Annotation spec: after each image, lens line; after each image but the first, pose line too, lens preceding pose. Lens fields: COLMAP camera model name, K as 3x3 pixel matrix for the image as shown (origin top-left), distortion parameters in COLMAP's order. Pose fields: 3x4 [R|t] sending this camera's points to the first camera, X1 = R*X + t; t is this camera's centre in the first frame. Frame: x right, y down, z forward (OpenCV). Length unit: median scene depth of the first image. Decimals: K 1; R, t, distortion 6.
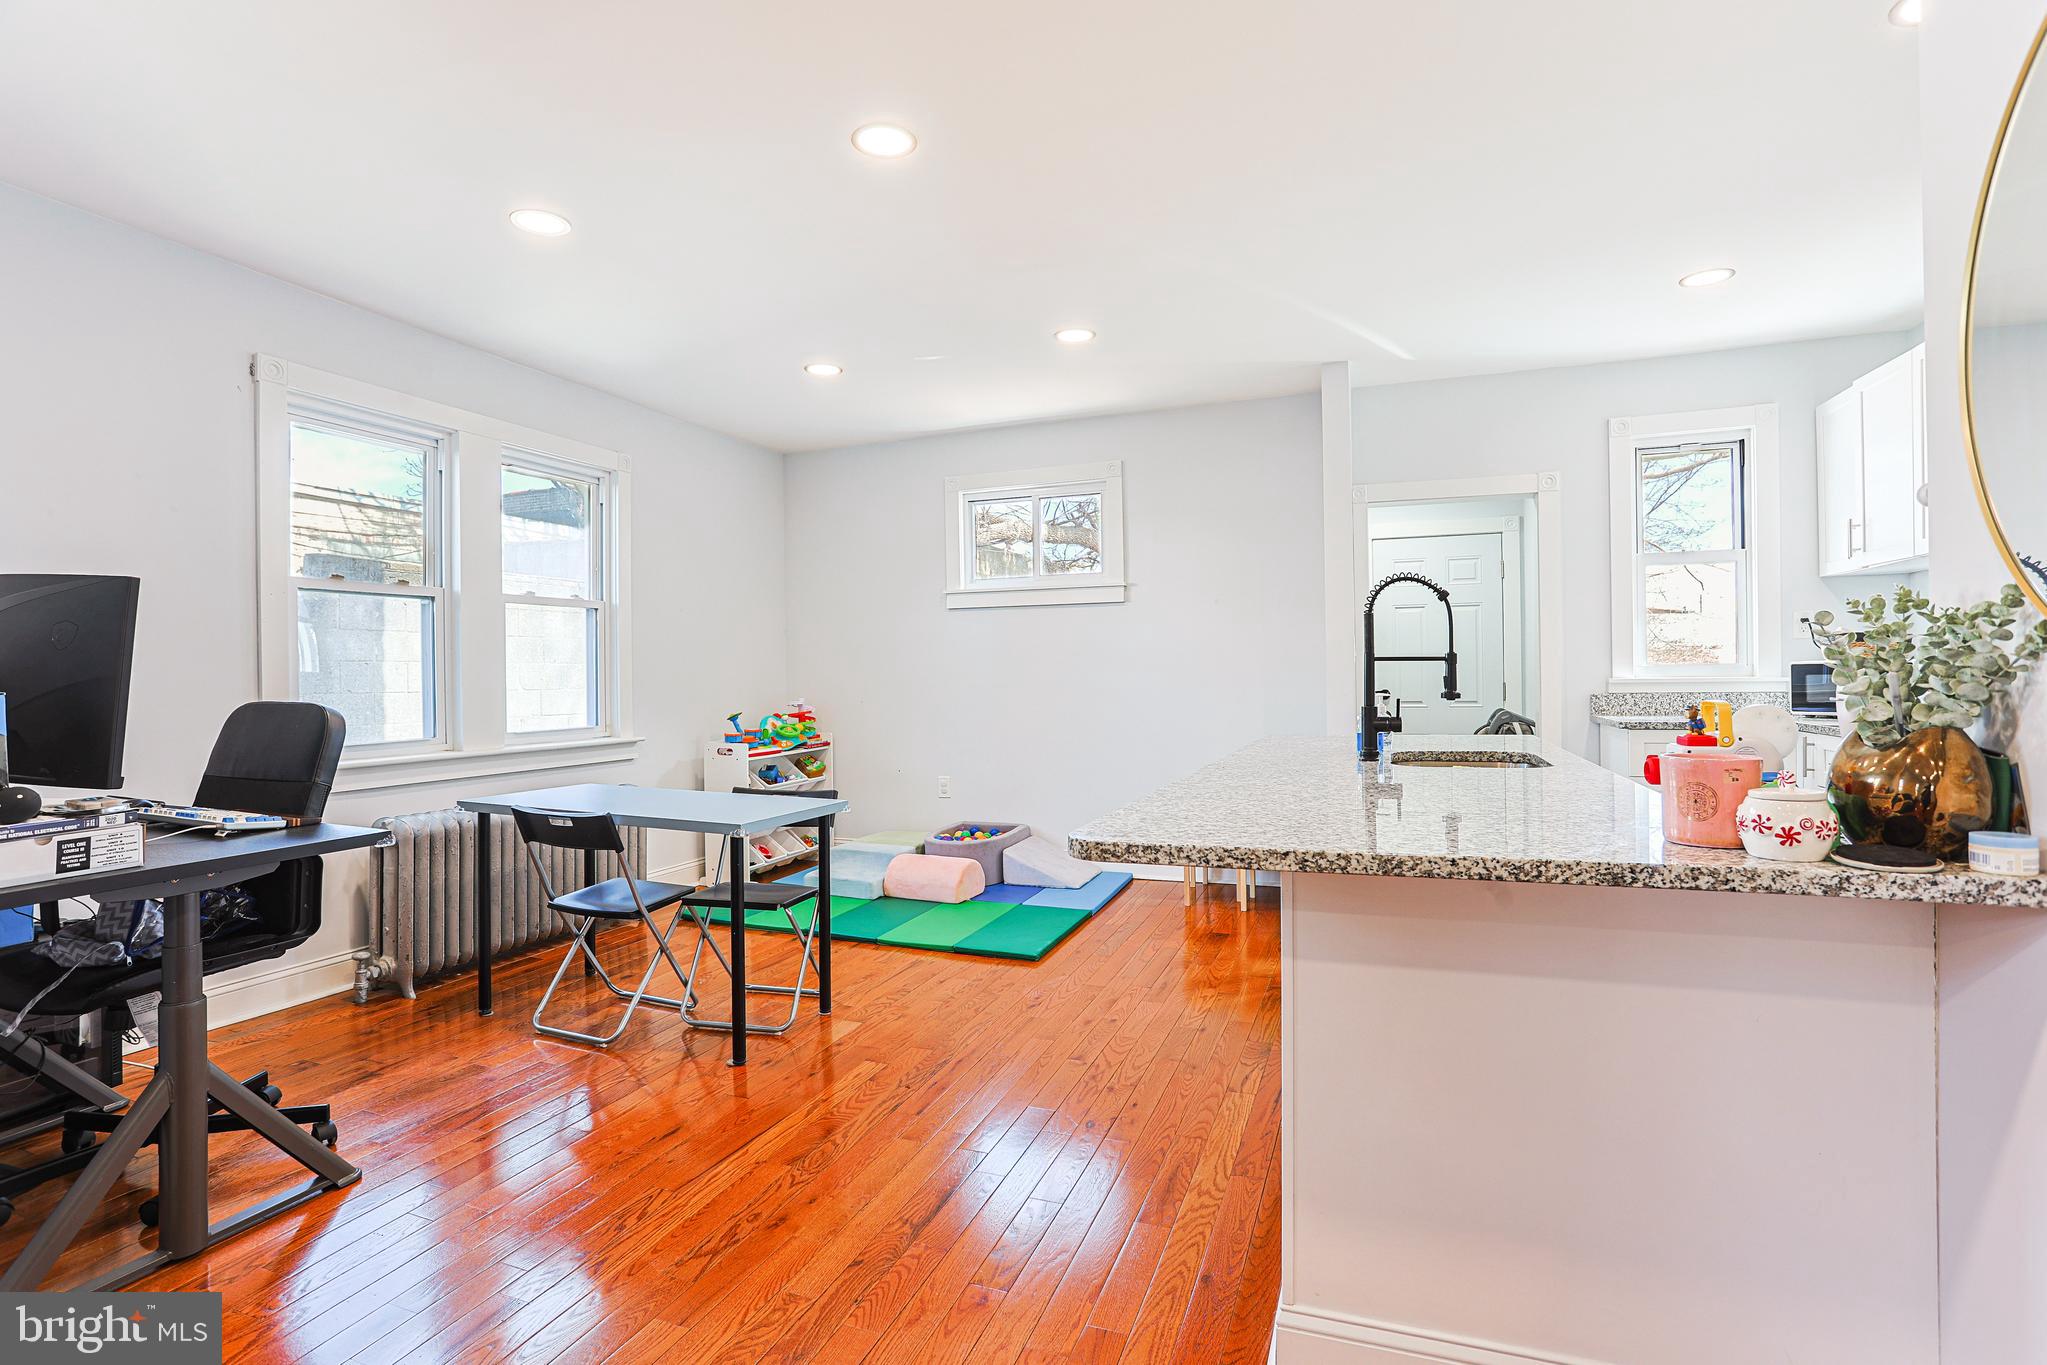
lens RADIAL K [[1012.0, 0, 1027.3], [0, 1012.0, 671.5], [0, 0, 1]] dist [-0.001101, 0.000128]
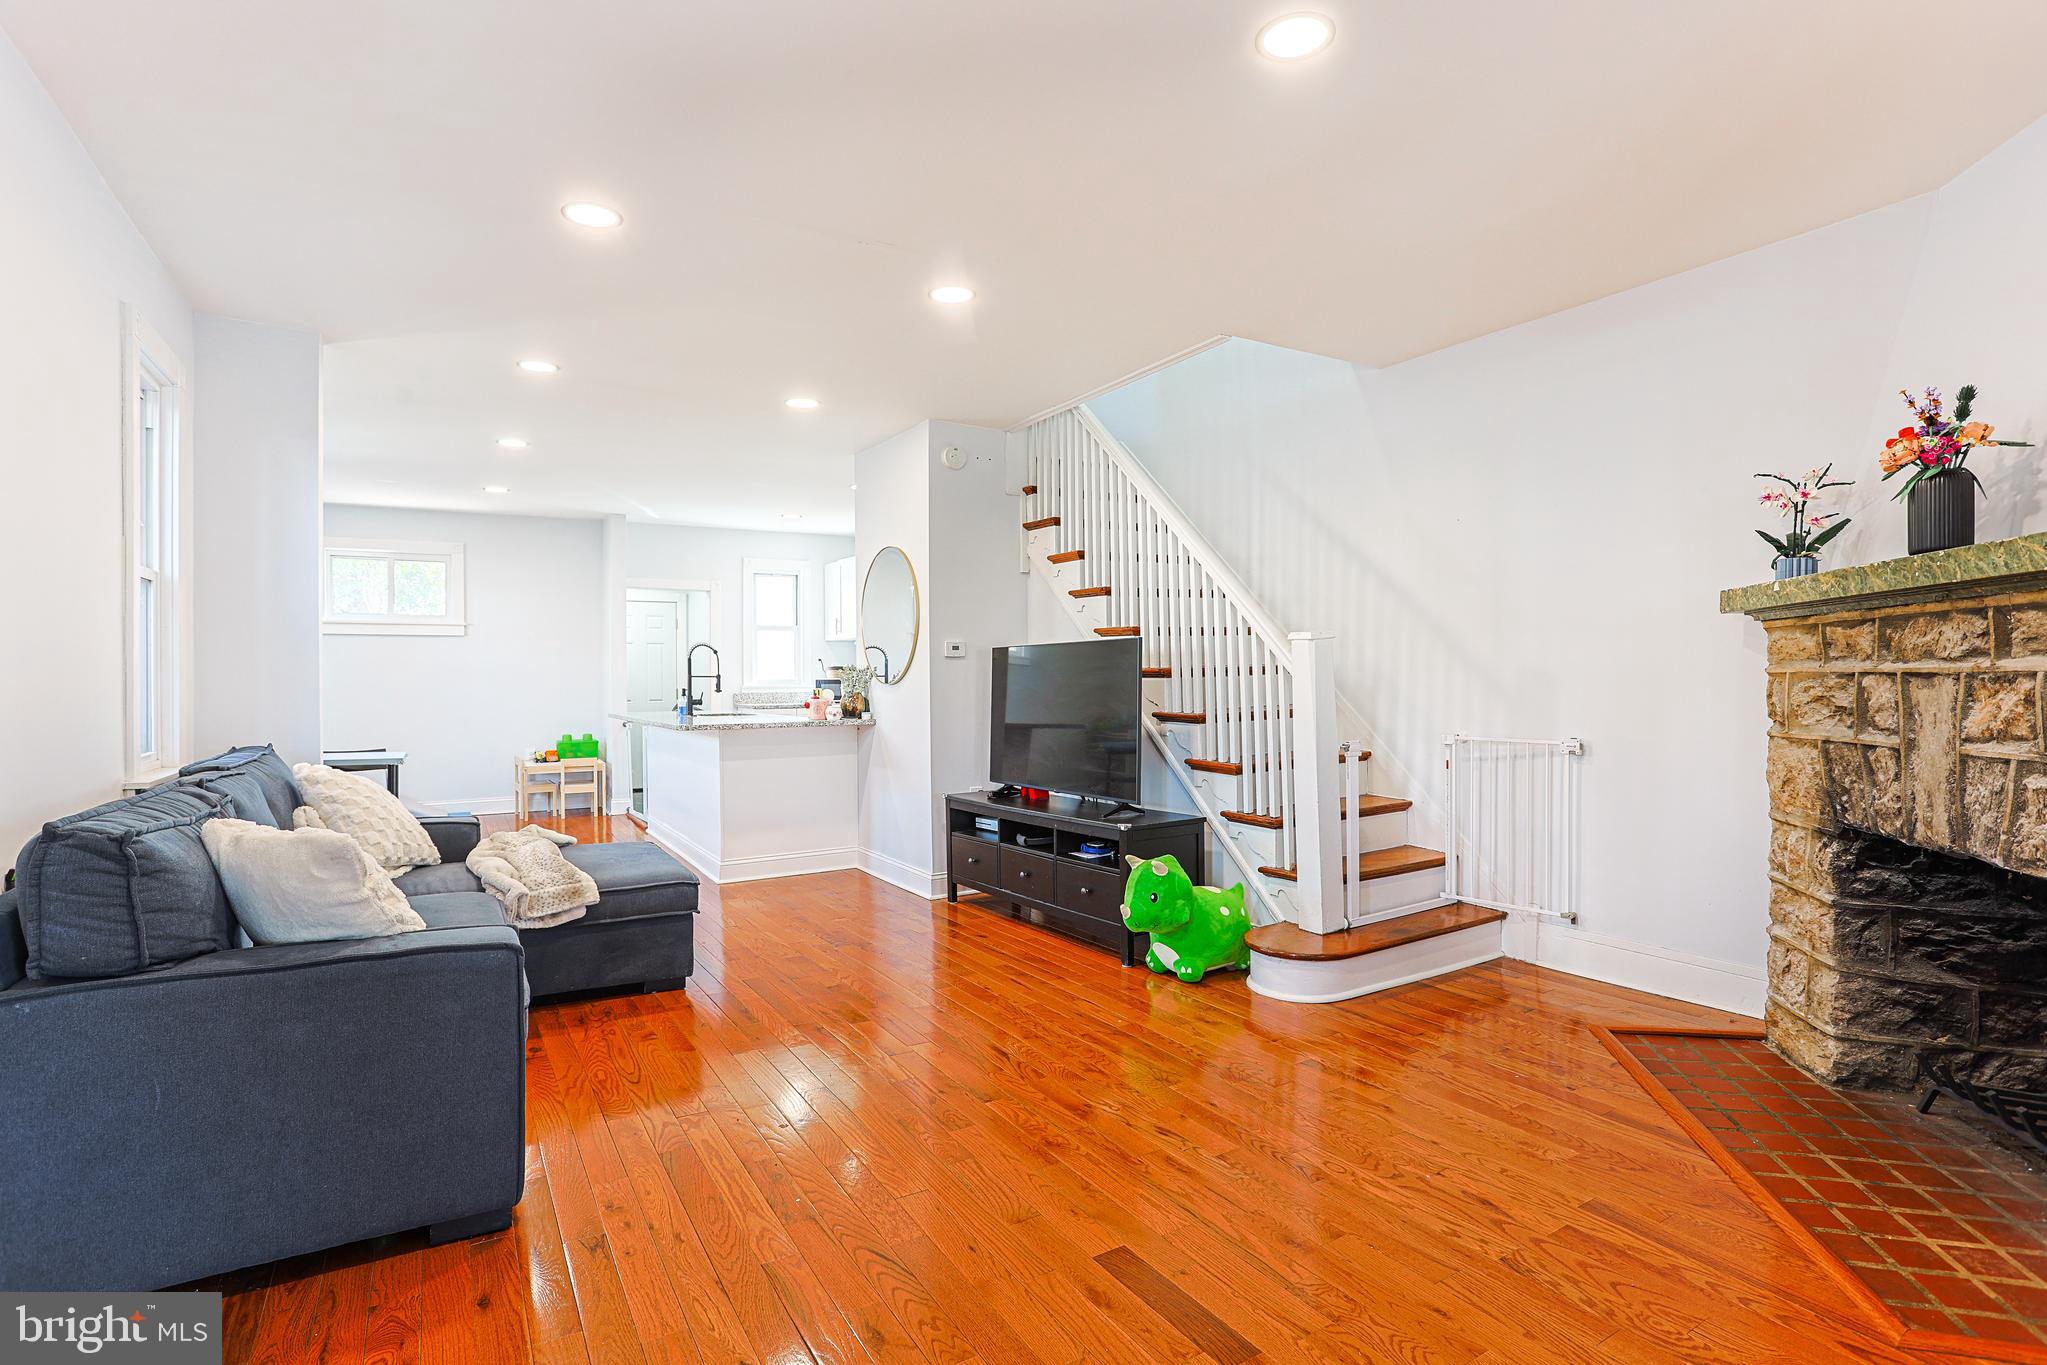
lens RADIAL K [[1012.0, 0, 1027.3], [0, 1012.0, 671.5], [0, 0, 1]] dist [-0.001101, 0.000128]
pose [[0.634648, 0.011760, 0.772712, -1.083879], [-0.003303, 0.999916, -0.012505, 0.003733], [-0.772794, 0.005383, 0.634634, -1.257598]]
